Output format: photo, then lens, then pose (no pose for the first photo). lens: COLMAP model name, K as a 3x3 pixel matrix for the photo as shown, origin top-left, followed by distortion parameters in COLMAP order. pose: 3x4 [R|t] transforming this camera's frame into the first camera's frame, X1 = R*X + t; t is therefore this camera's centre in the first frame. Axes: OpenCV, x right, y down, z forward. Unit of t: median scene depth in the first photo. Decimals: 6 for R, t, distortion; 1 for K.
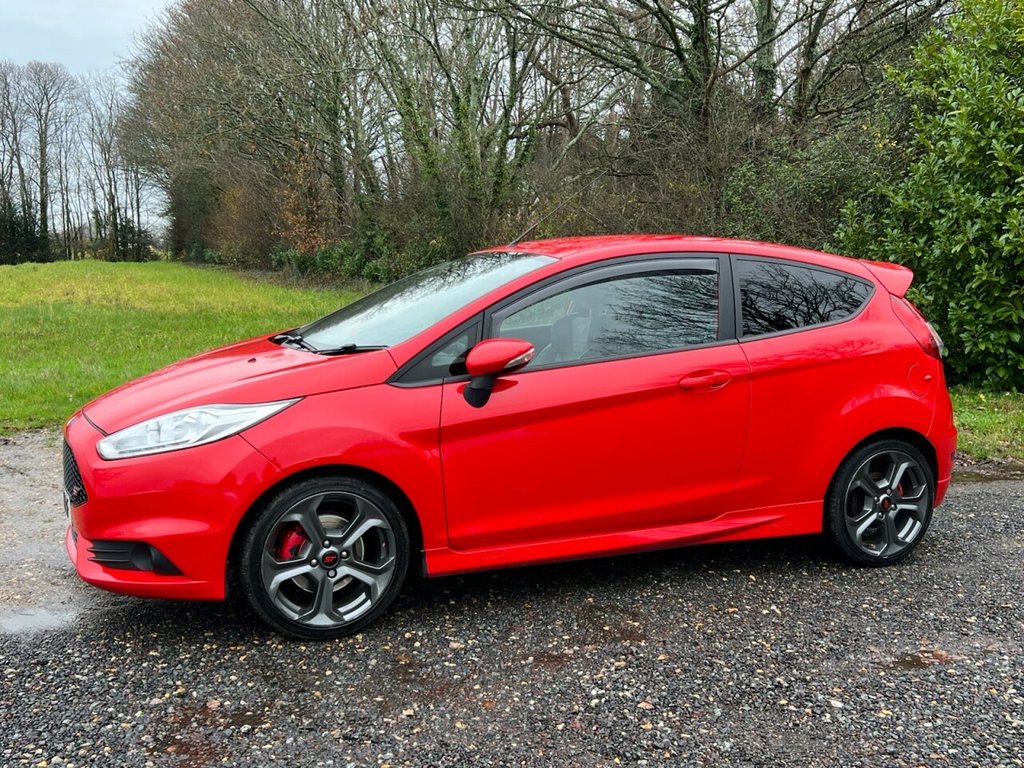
lens RADIAL K [[1080.9, 0, 513.4], [0, 1080.9, 389.6], [0, 0, 1]] dist [0.131528, -0.306821]
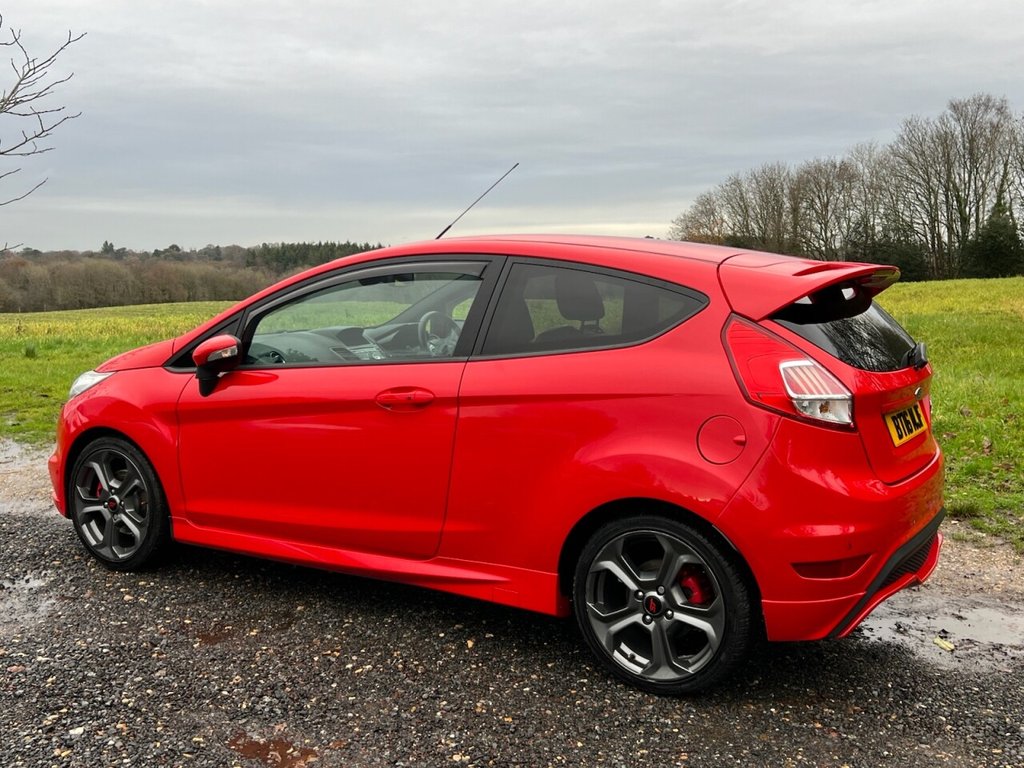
lens RADIAL K [[1091.9, 0, 527.2], [0, 1091.9, 389.7], [0, 0, 1]] dist [0.106807, -0.206296]
pose [[0.576822, 0.094039, -0.811439, 0.414627], [-0.102613, 0.993824, 0.042232, -0.027526], [0.810399, 0.058903, 0.582910, 0.244730]]
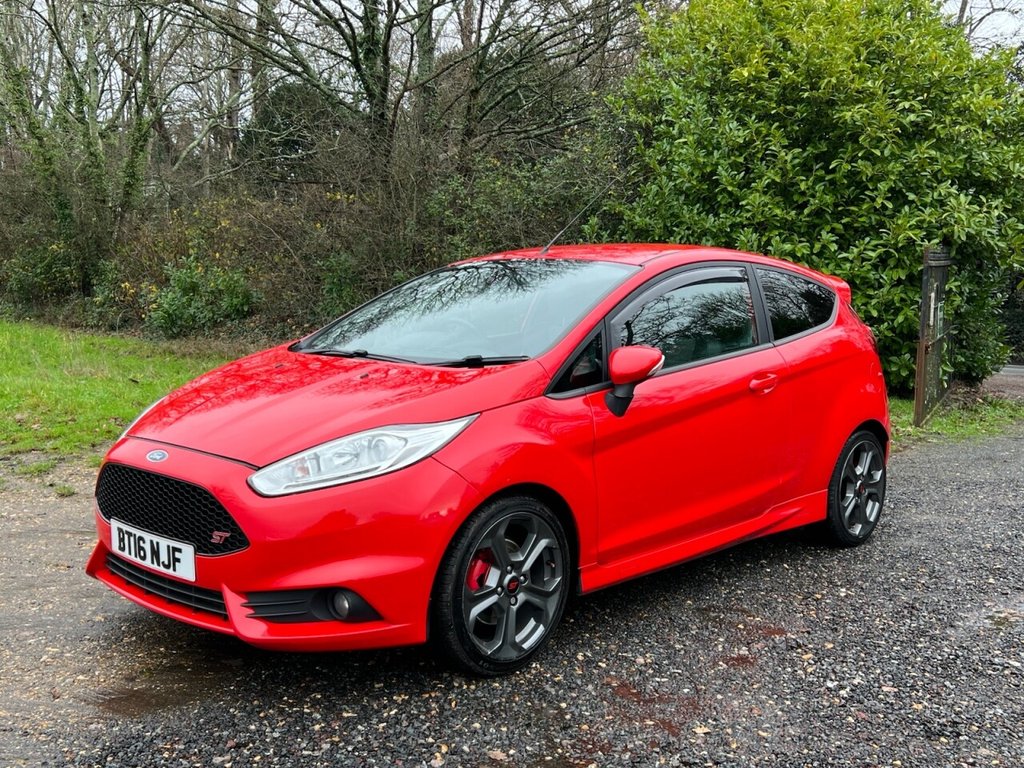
lens RADIAL K [[1086.1, 0, 522.1], [0, 1086.1, 385.2], [0, 0, 1]] dist [0.118437, -0.269816]
pose [[0.918168, -0.033832, 0.394744, -0.198608], [0.039812, 0.999183, -0.006968, -0.003380], [-0.394186, 0.022114, 0.918765, 0.051186]]
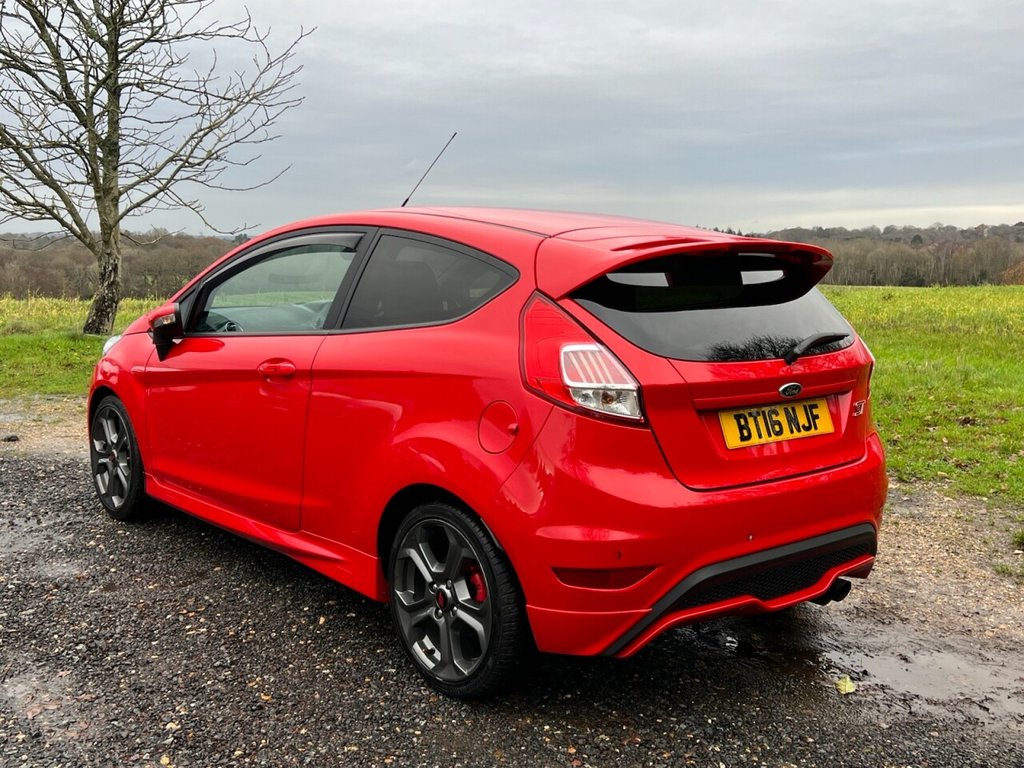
lens RADIAL K [[1093.1, 0, 520.5], [0, 1093.1, 393.8], [0, 0, 1]] dist [0.124673, -0.267424]
pose [[0.286018, 0.130668, -0.949273, 0.471034], [-0.130798, 0.986710, 0.096411, -0.043962], [0.949255, 0.096588, 0.299308, 0.401065]]
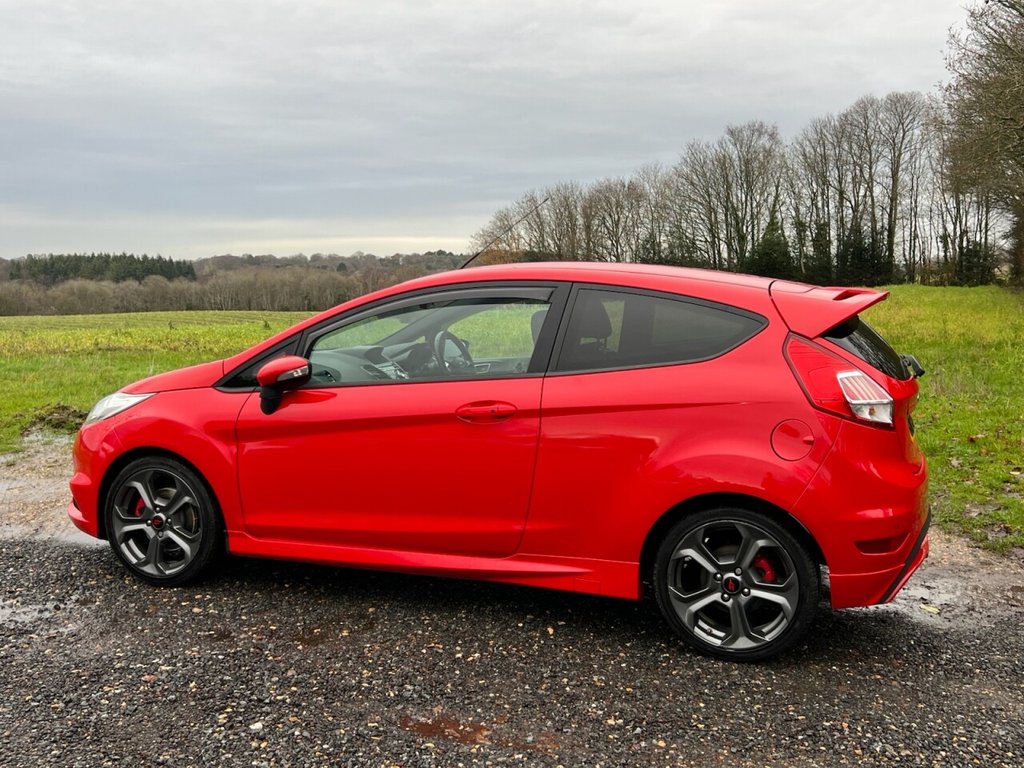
lens RADIAL K [[1087.6, 0, 525.3], [0, 1087.6, 385.3], [0, 0, 1]] dist [0.163593, -0.393830]
pose [[0.720324, 0.069268, -0.690171, 0.380594], [-0.087562, 0.996122, 0.008587, -0.018888], [0.688089, 0.054247, 0.723596, 0.136957]]
